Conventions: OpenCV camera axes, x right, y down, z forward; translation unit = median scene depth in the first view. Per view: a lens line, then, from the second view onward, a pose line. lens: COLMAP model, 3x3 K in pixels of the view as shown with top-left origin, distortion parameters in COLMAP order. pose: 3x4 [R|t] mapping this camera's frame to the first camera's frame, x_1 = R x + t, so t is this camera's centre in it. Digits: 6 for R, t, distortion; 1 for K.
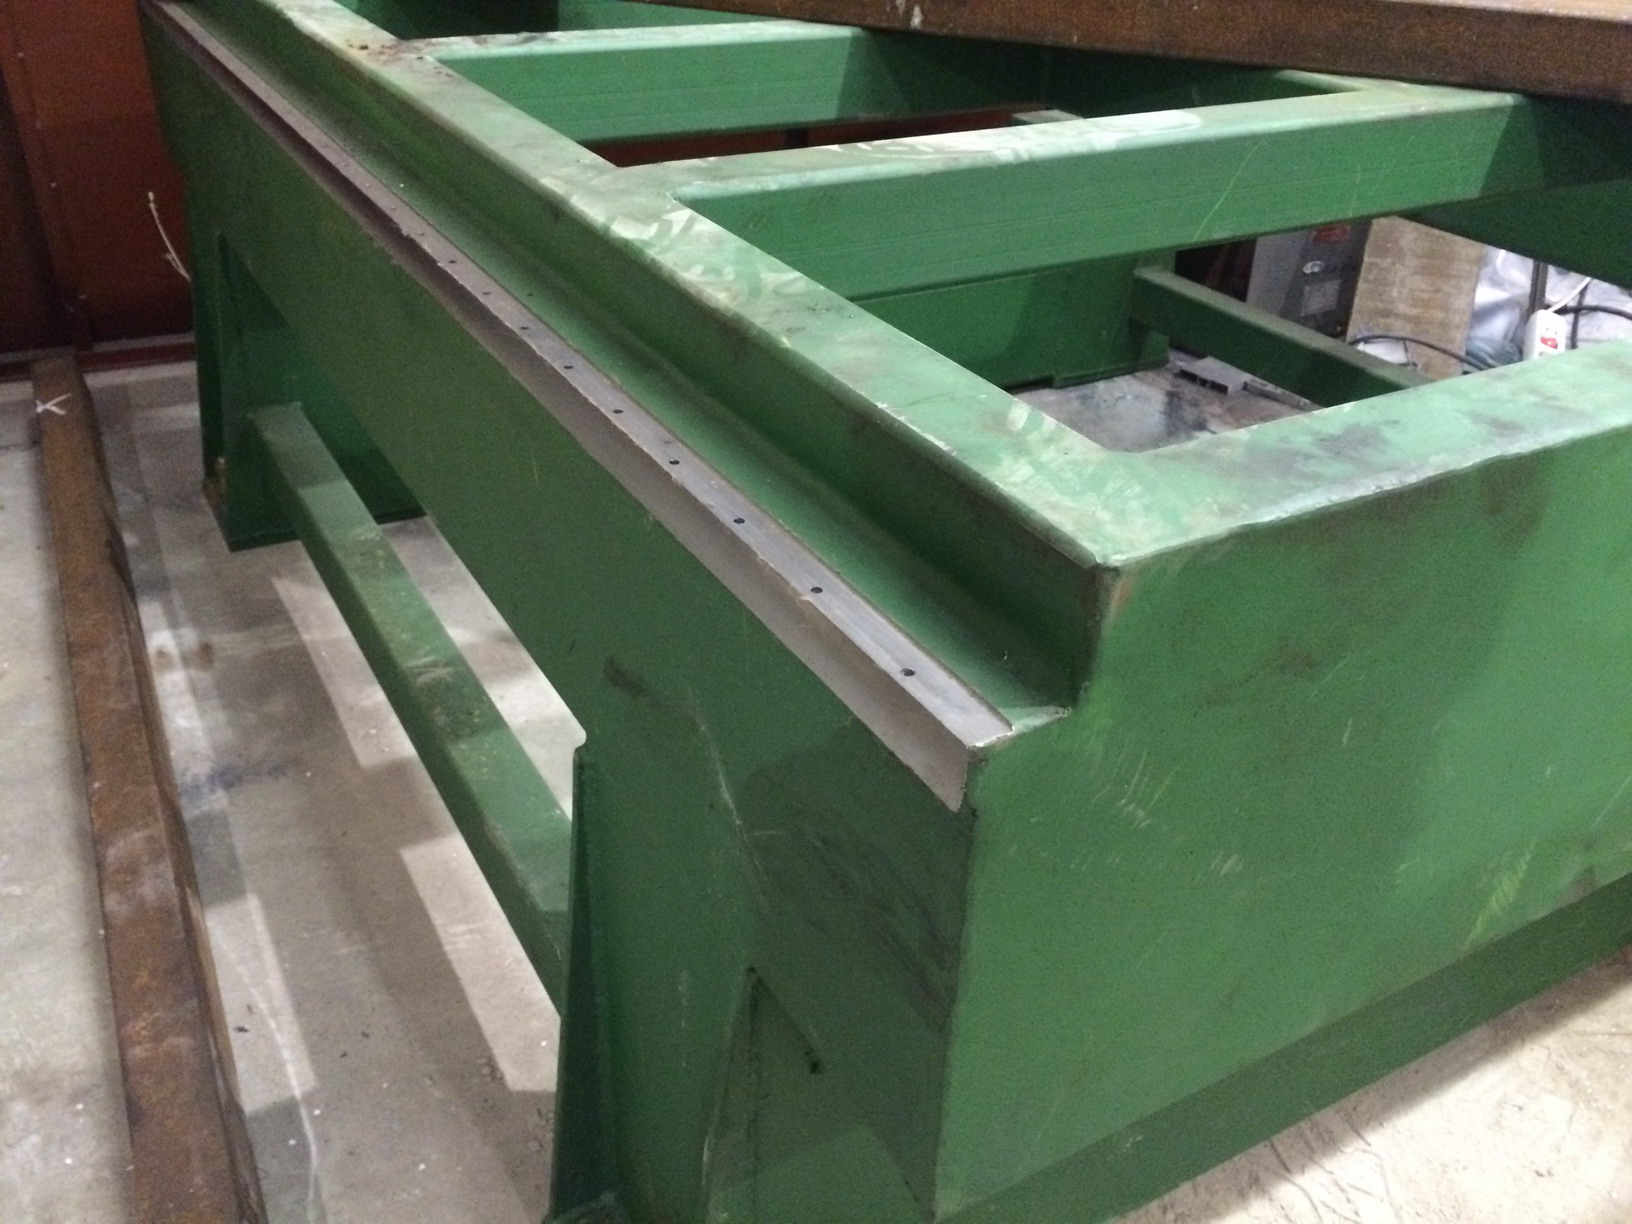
lens RADIAL K [[1397.4, 0, 786.0], [0, 1397.4, 609.4], [0, 0, 1]] dist [0.090466, -0.137322]
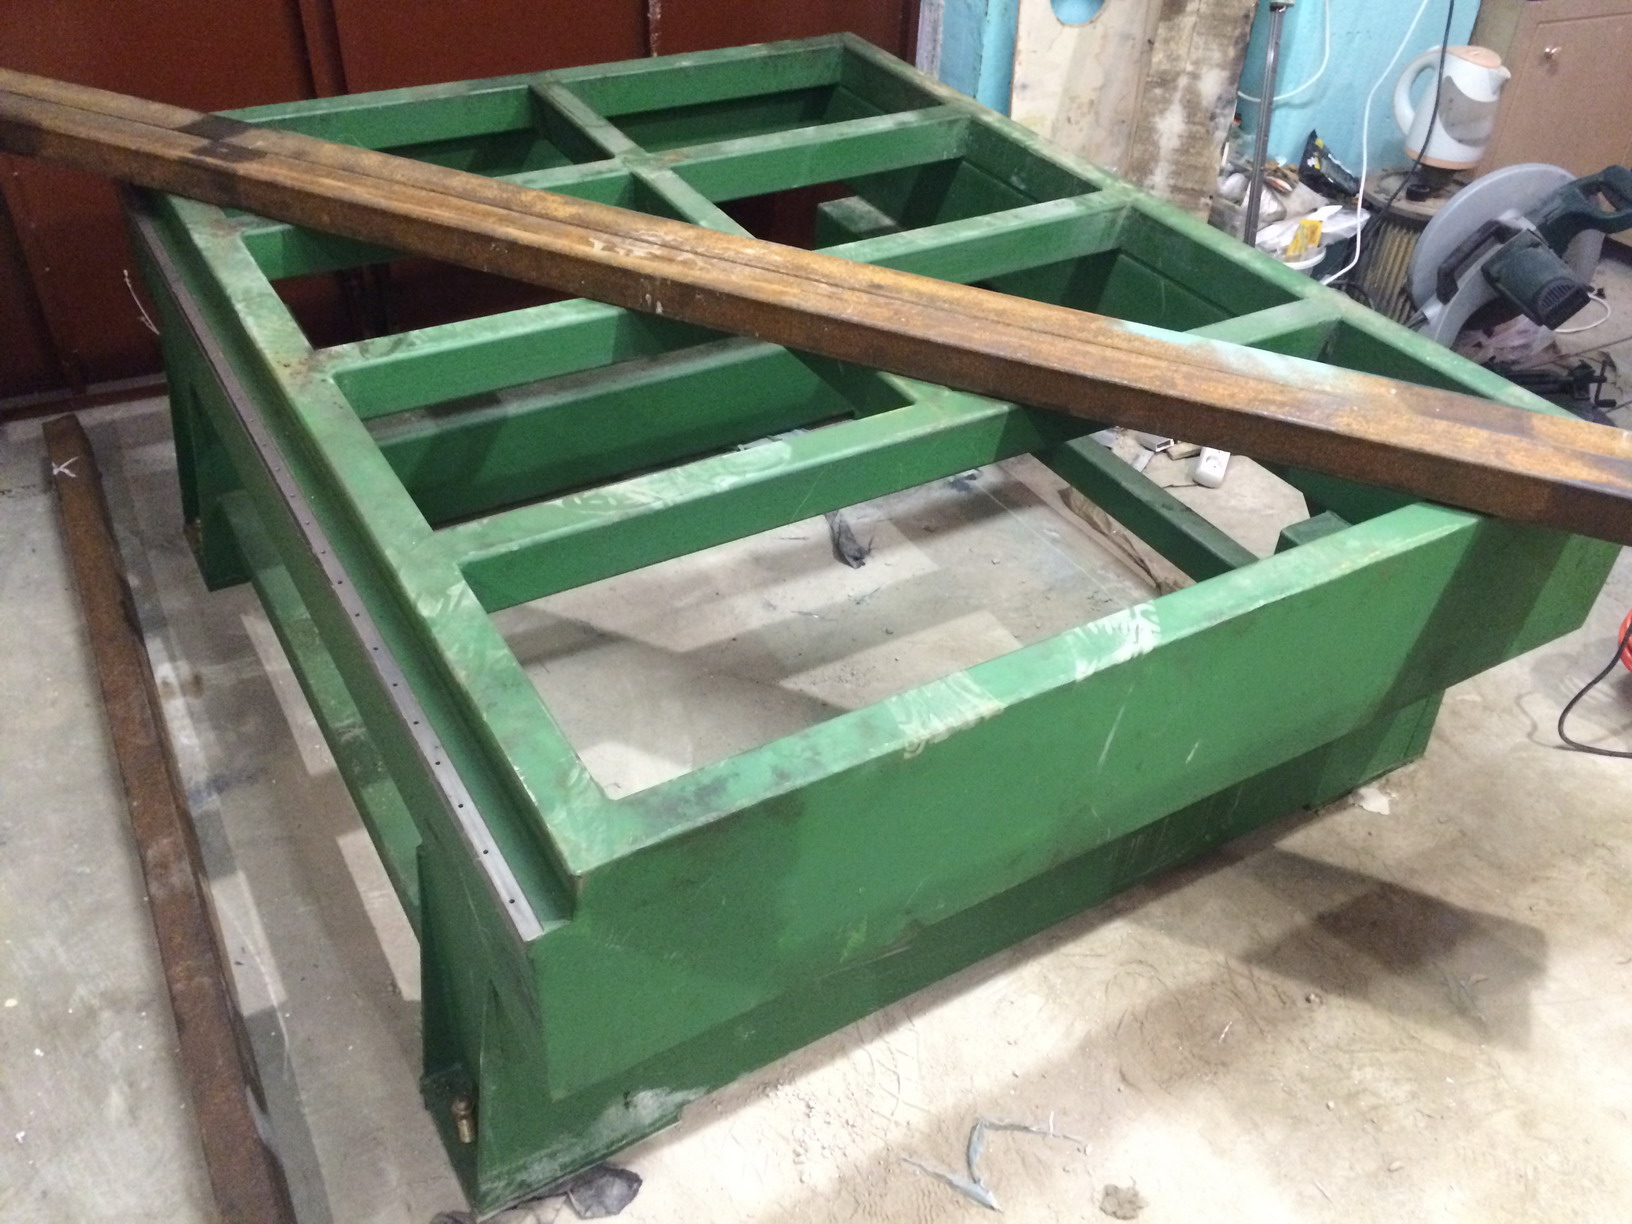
lens RADIAL K [[1397.4, 0, 786.0], [0, 1397.4, 609.4], [0, 0, 1]] dist [0.090466, -0.137322]
pose [[0.999786, -0.002595, 0.020503, 0.196438], [-0.000158, 0.991093, 0.133168, -0.300171], [-0.020666, -0.133143, 0.990881, -0.529448]]
